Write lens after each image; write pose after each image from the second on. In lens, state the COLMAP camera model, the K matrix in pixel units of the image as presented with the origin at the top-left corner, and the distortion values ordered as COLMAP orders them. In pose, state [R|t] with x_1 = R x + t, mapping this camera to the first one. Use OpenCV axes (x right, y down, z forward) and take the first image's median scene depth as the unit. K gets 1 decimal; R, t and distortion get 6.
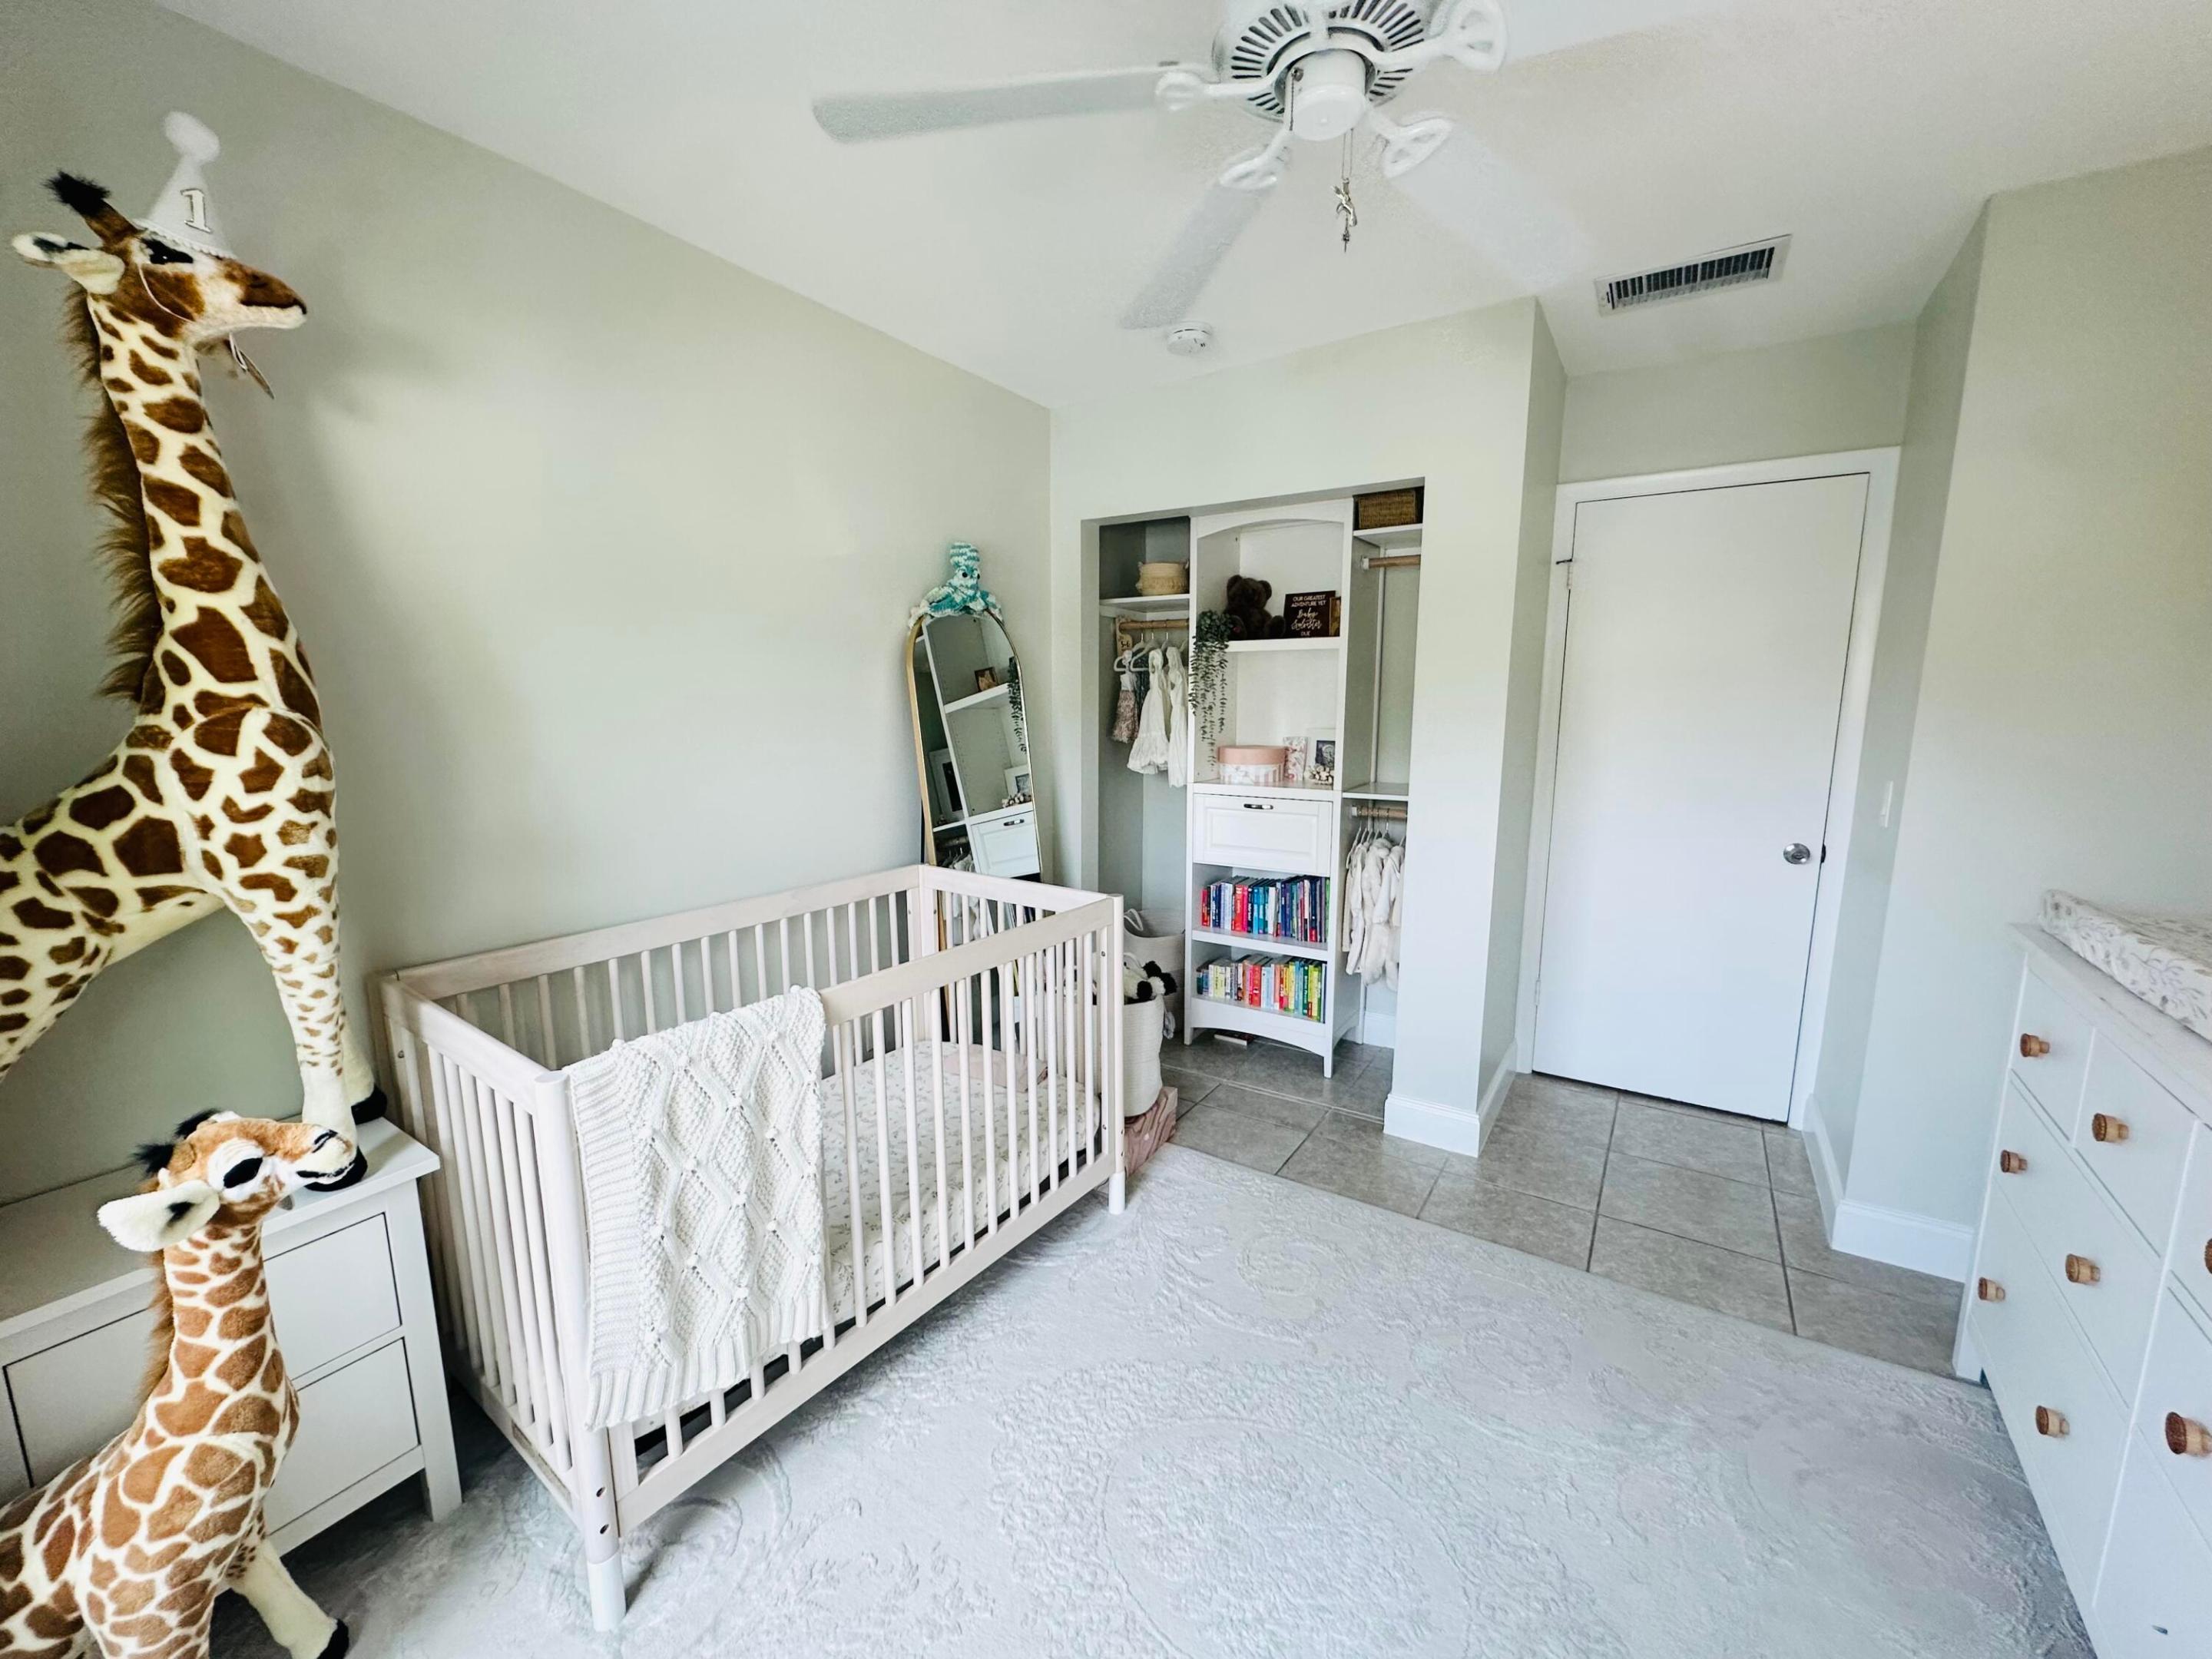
lens RADIAL K [[886.1, 0, 1101.6], [0, 886.1, 826.4], [0, 0, 1]] dist [0.001722, 0.000659]
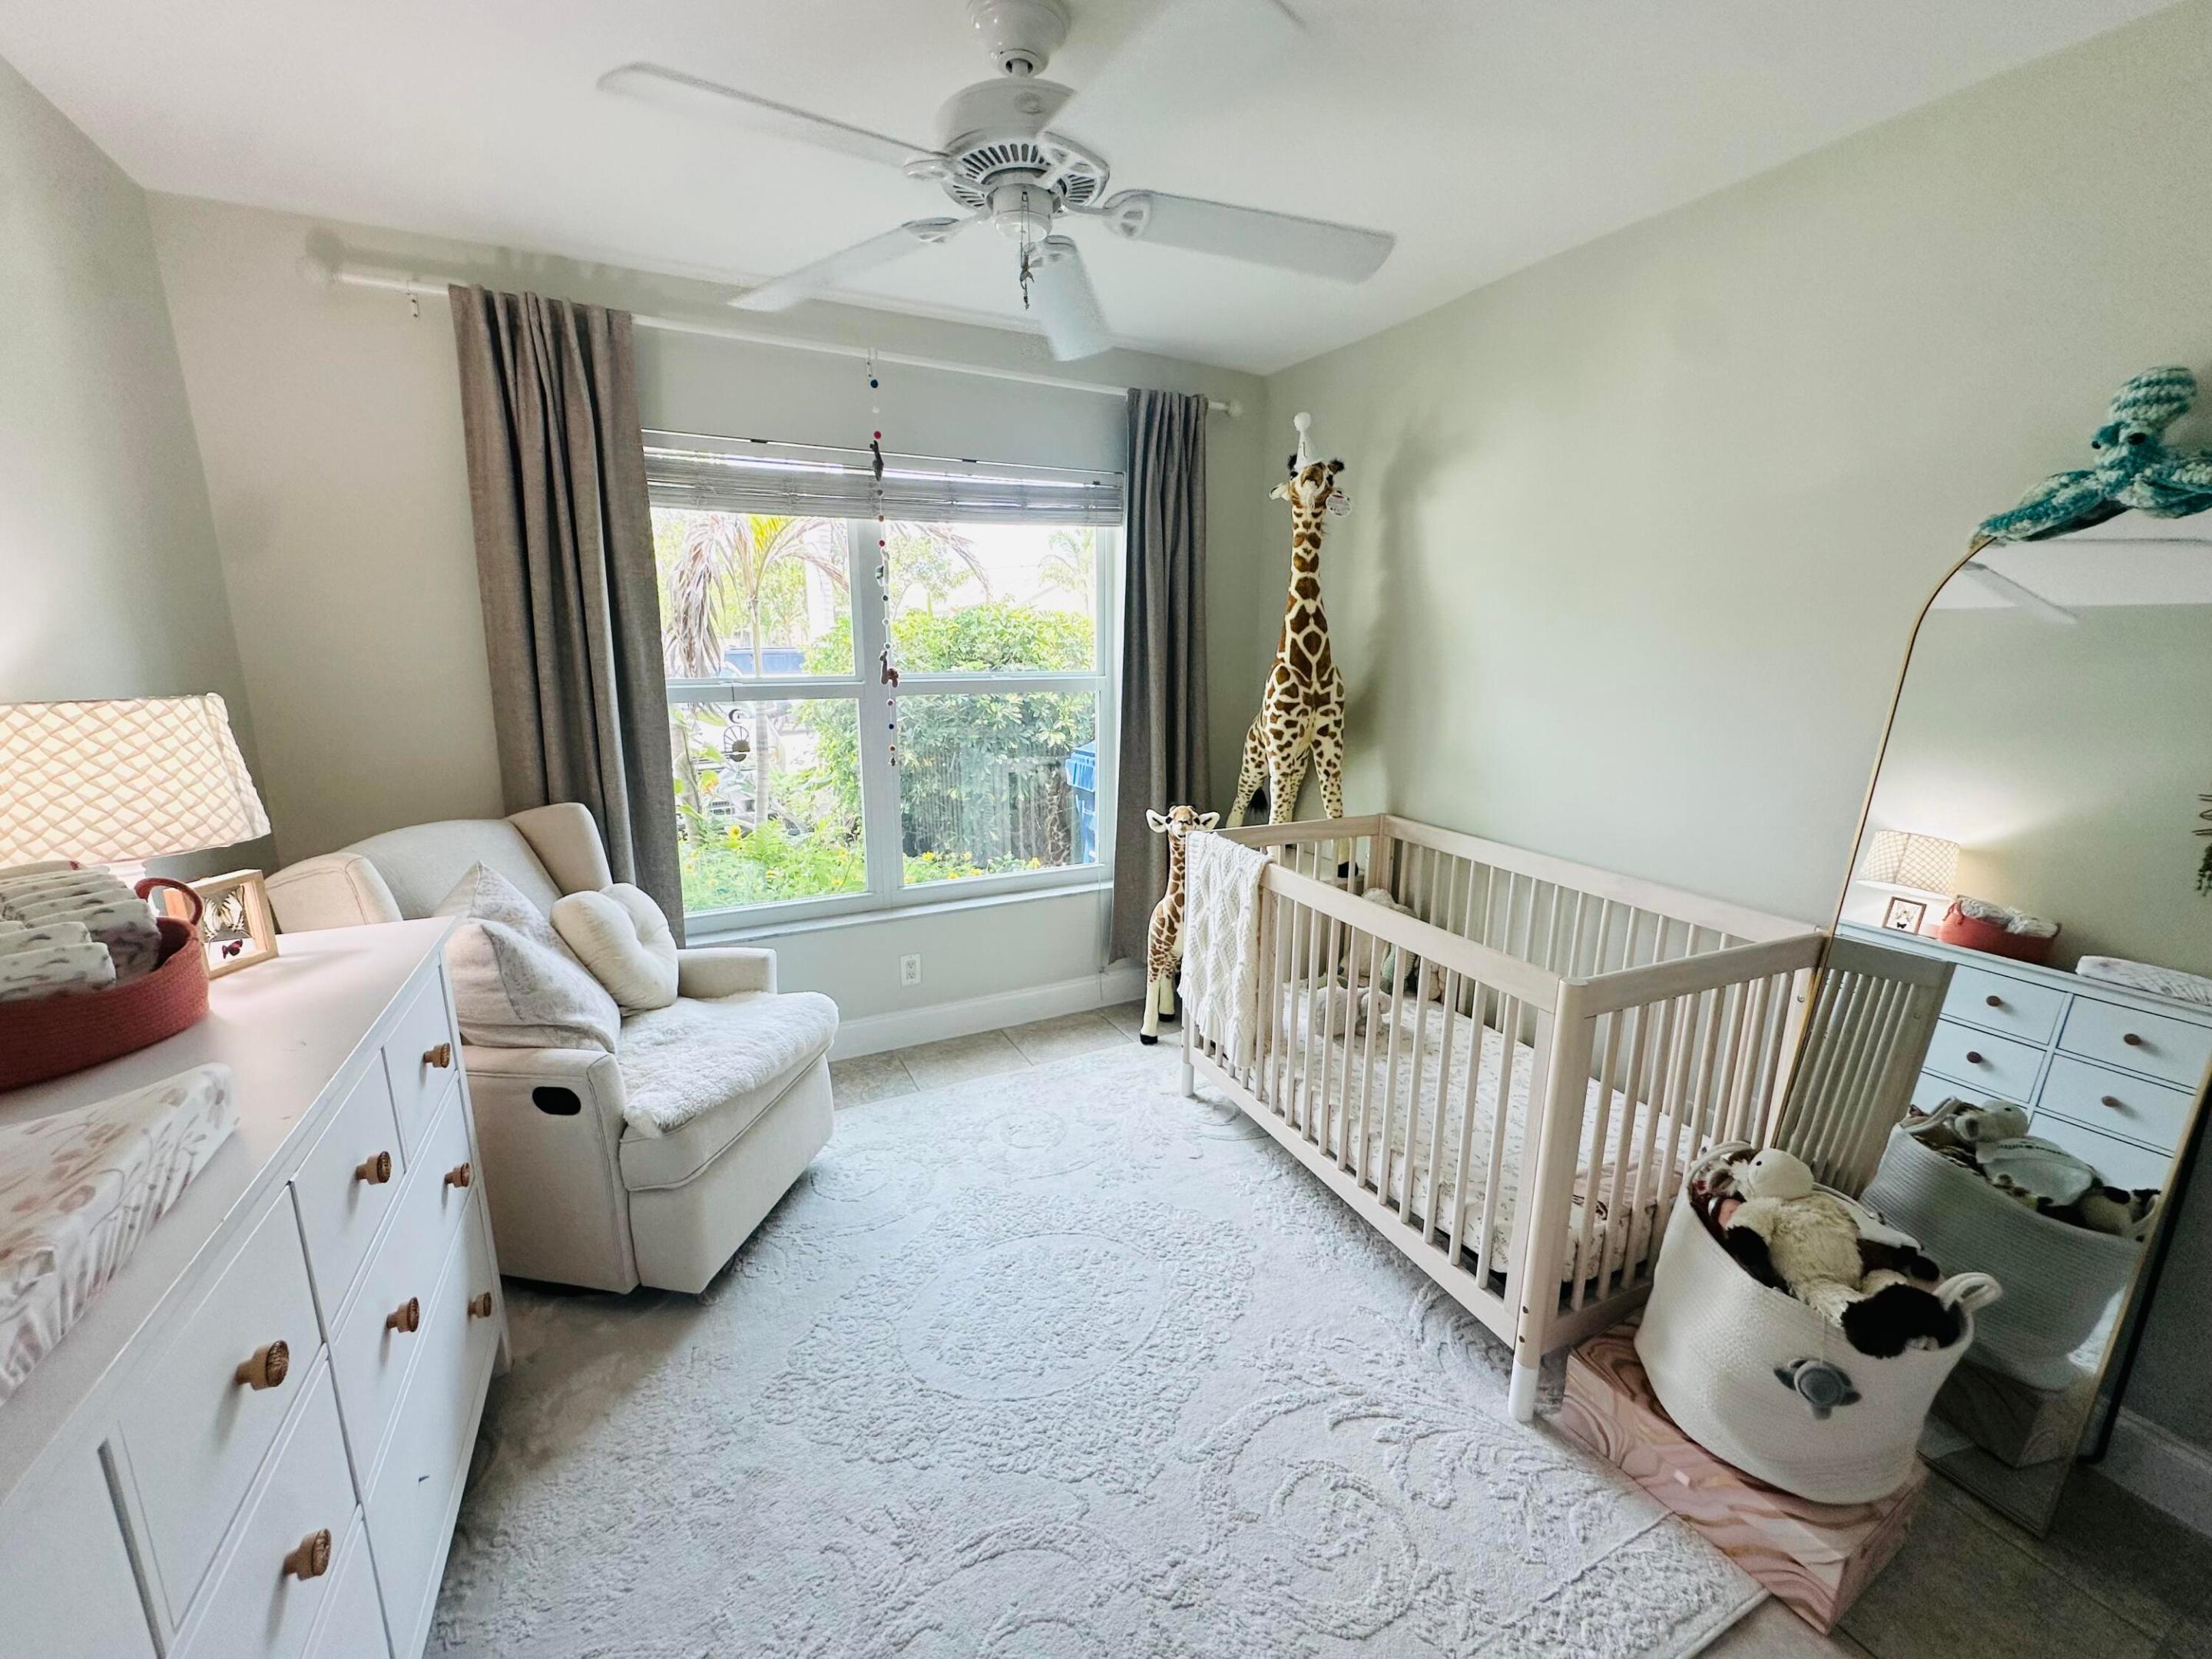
lens RADIAL K [[886.1, 0, 1101.6], [0, 886.1, 826.4], [0, 0, 1]] dist [0.001722, 0.000659]
pose [[-0.515559, 0.179938, -0.837748, 1.149424], [-0.129035, 0.950248, 0.283511, -0.282613], [0.847082, 0.254266, -0.466691, 1.554641]]
